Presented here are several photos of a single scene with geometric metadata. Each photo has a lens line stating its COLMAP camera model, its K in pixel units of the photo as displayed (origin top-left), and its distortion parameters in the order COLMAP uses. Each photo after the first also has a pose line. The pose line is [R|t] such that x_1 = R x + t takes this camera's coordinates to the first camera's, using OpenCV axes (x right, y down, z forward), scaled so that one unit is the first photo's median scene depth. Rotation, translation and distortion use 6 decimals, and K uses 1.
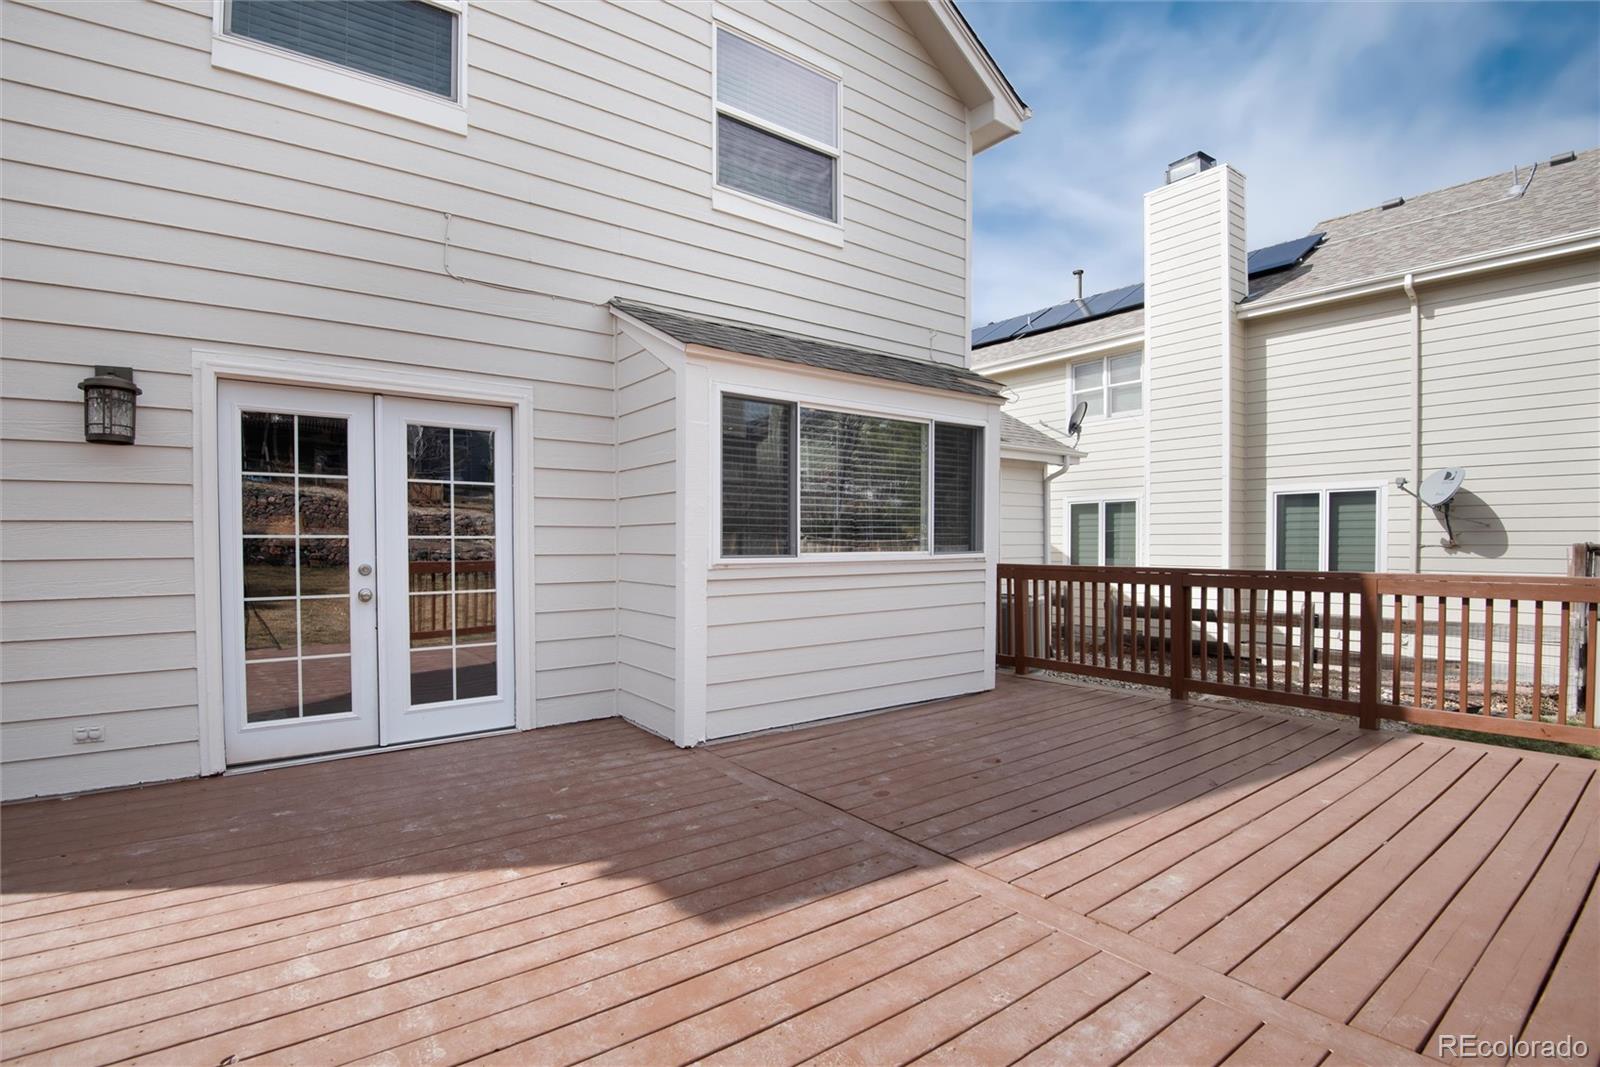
lens RADIAL K [[751.0, 0, 800.2], [0, 751.0, 557.9], [0, 0, 1]] dist [0.000339, -0.033605]
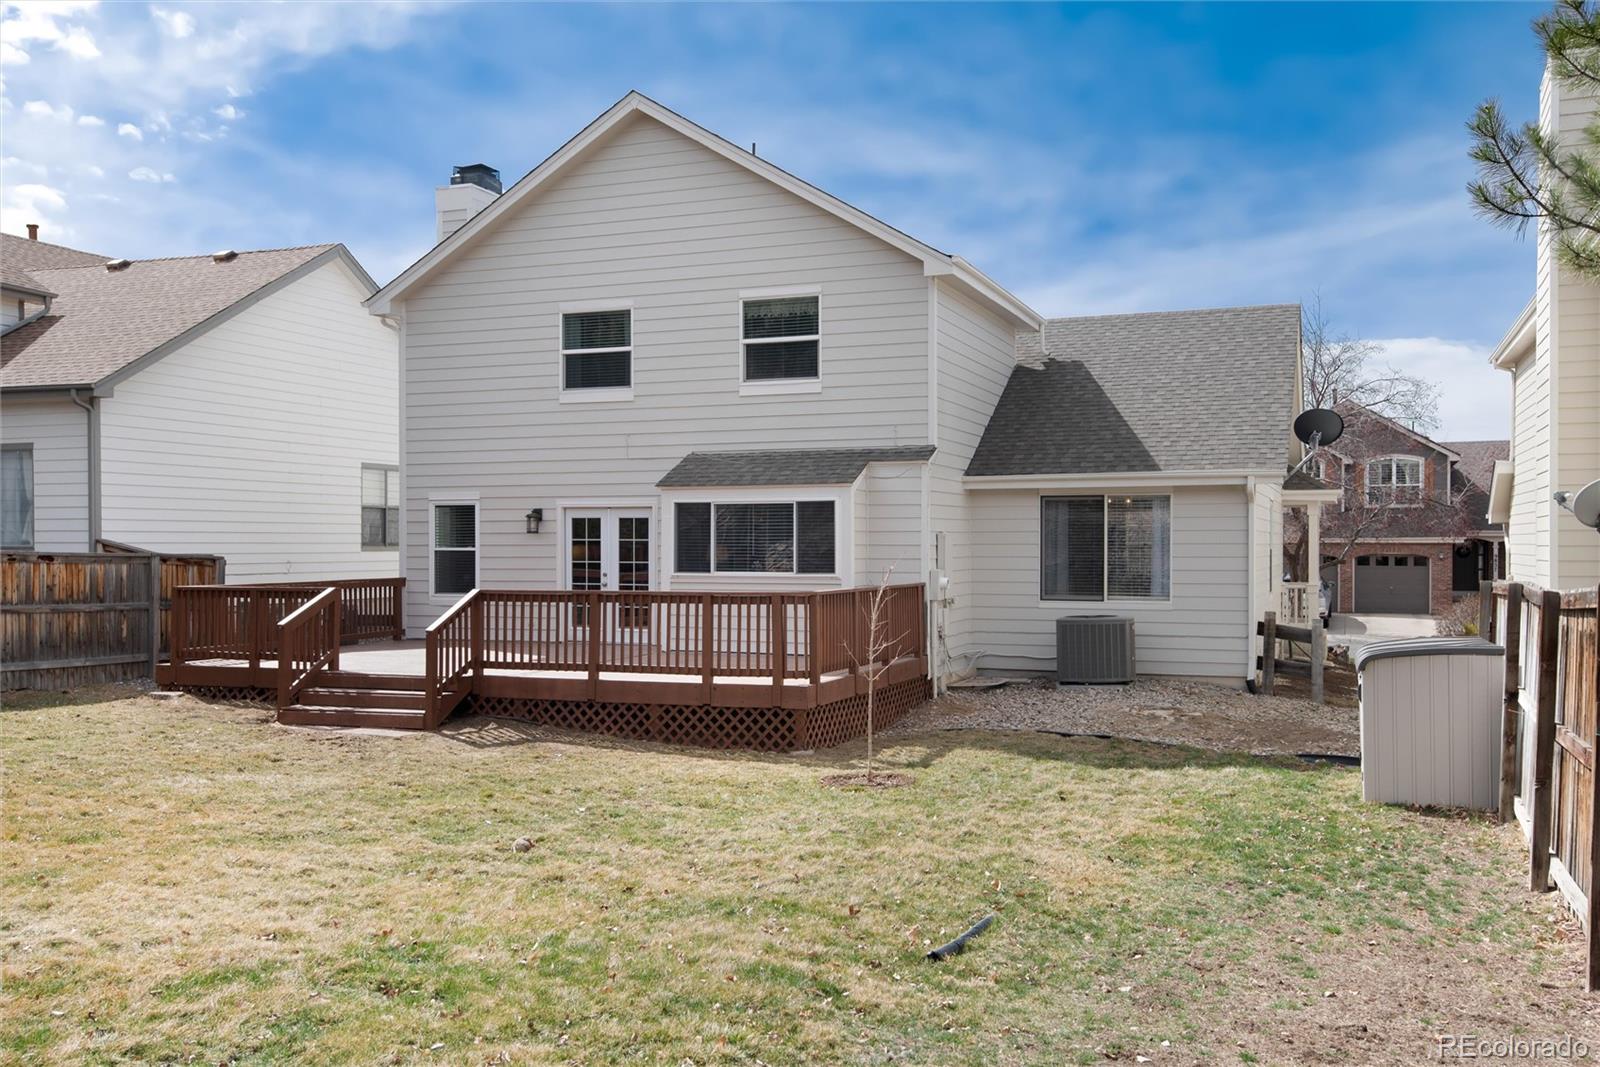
lens RADIAL K [[1404.4, 0, 800.0], [0, 1404.4, 533.5], [0, 0, 1]] dist [0.068261, 0.002017]
pose [[0.516519, -0.002053, -0.856273, 3.734437], [-0.020624, 0.999677, -0.014838, -0.063909], [0.856027, 0.025324, 0.516310, -0.908539]]
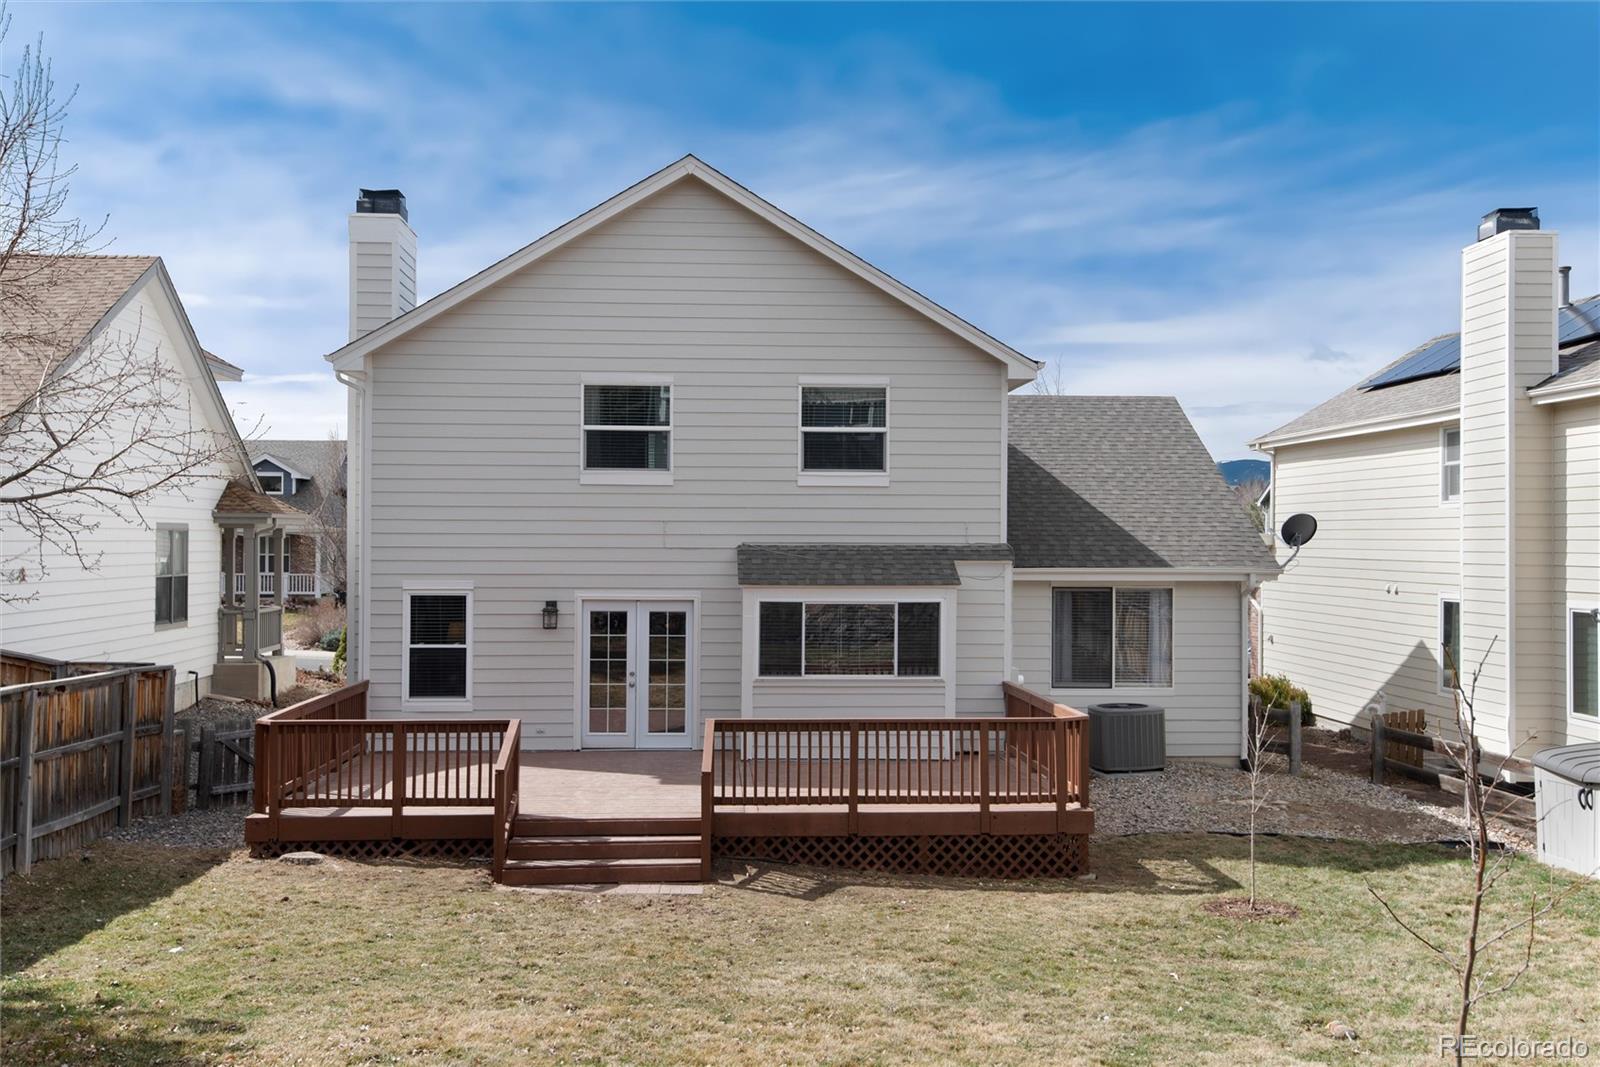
lens RADIAL K [[1495.4, 0, 800.0], [0, 1495.4, 533.5], [0, 0, 1]] dist [0.055281, 0.001224]
pose [[0.825730, 0.003647, -0.564054, 2.394627], [-0.021575, 0.999452, -0.025121, -0.301853], [0.563653, 0.032913, 0.825356, -2.495038]]
